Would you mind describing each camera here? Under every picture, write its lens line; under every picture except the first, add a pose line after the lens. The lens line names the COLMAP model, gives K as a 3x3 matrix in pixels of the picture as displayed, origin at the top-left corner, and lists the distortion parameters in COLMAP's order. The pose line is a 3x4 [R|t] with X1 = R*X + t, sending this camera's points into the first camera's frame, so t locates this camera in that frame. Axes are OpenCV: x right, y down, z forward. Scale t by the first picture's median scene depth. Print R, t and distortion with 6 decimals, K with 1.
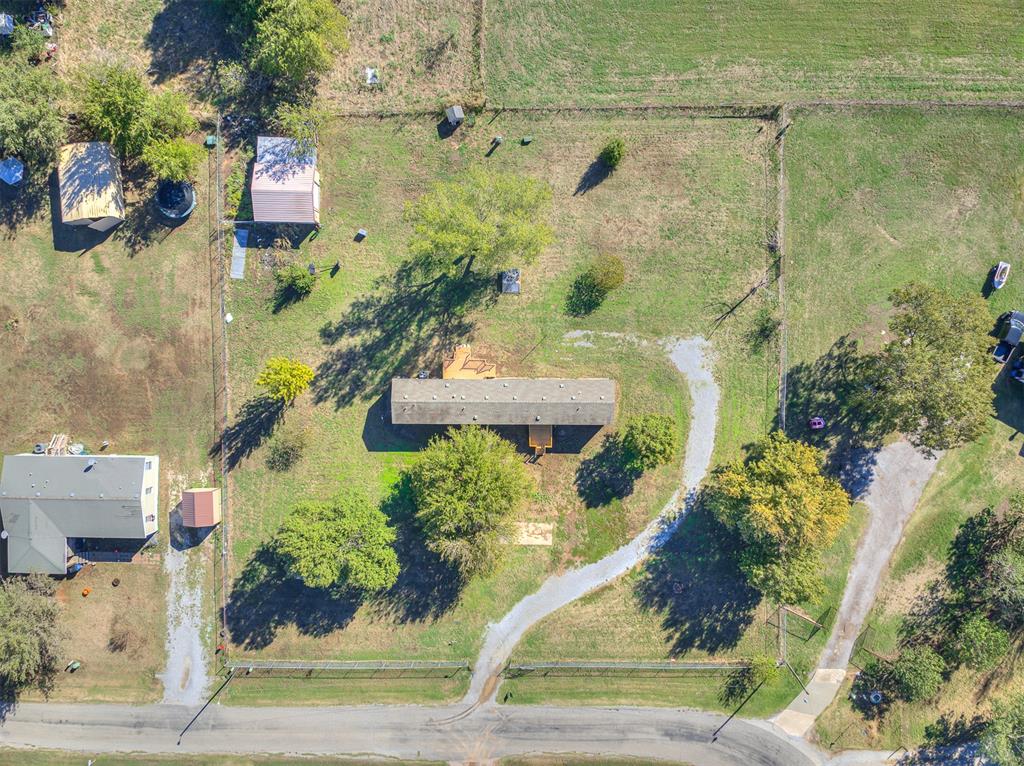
lens RADIAL K [[708.0, 0, 514.9], [0, 708.0, 381.6], [0, 0, 1]] dist [0.064461, -0.091376]
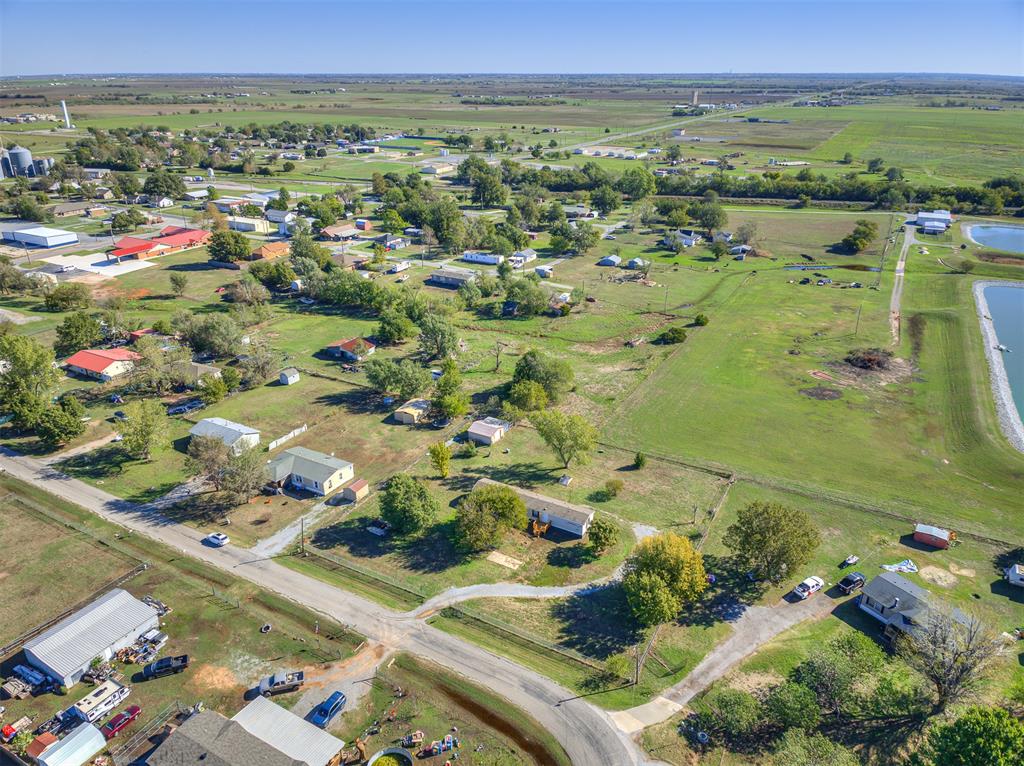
lens RADIAL K [[708.0, 0, 514.9], [0, 708.0, 381.6], [0, 0, 1]] dist [0.064461, -0.091376]
pose [[0.876719, 0.196923, -0.438844, 0.631937], [-0.480711, 0.327000, -0.813626, 1.324733], [-0.016719, 0.924279, 0.381351, 0.056565]]
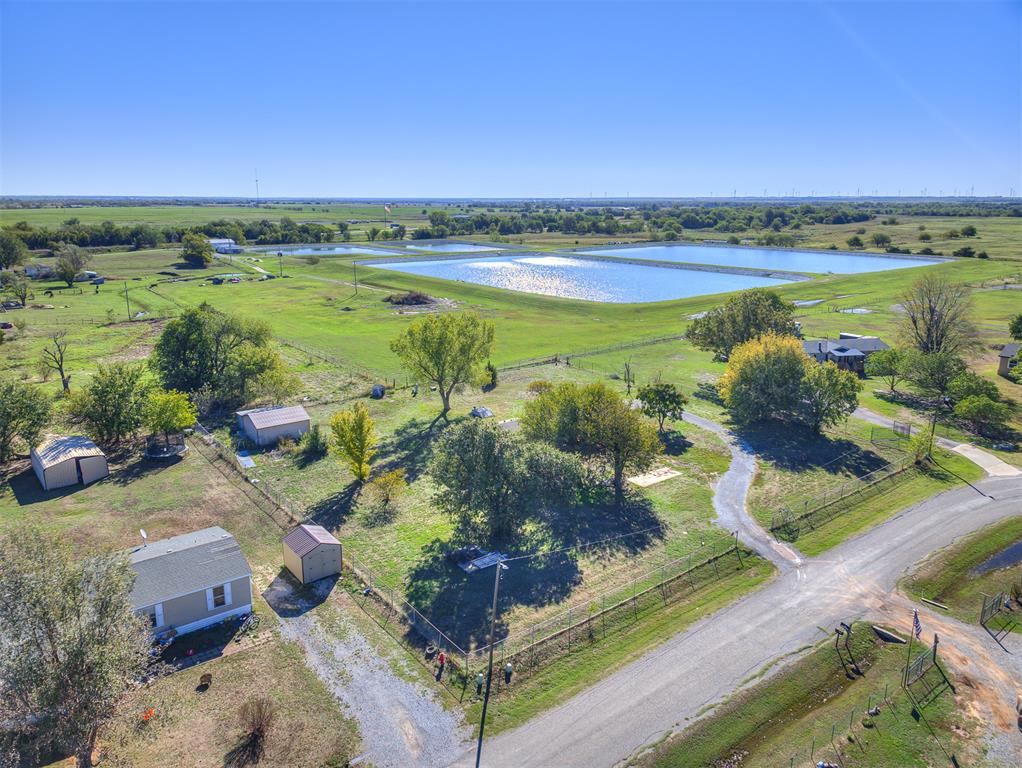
lens RADIAL K [[705.5, 0, 511.5], [0, 705.5, 363.8], [0, 0, 1]] dist [0.072014, -0.091294]
pose [[0.790206, -0.134275, 0.597951, -0.660565], [0.612713, 0.153141, -0.775326, 0.788840], [0.012536, 0.979039, 0.203285, 0.666689]]
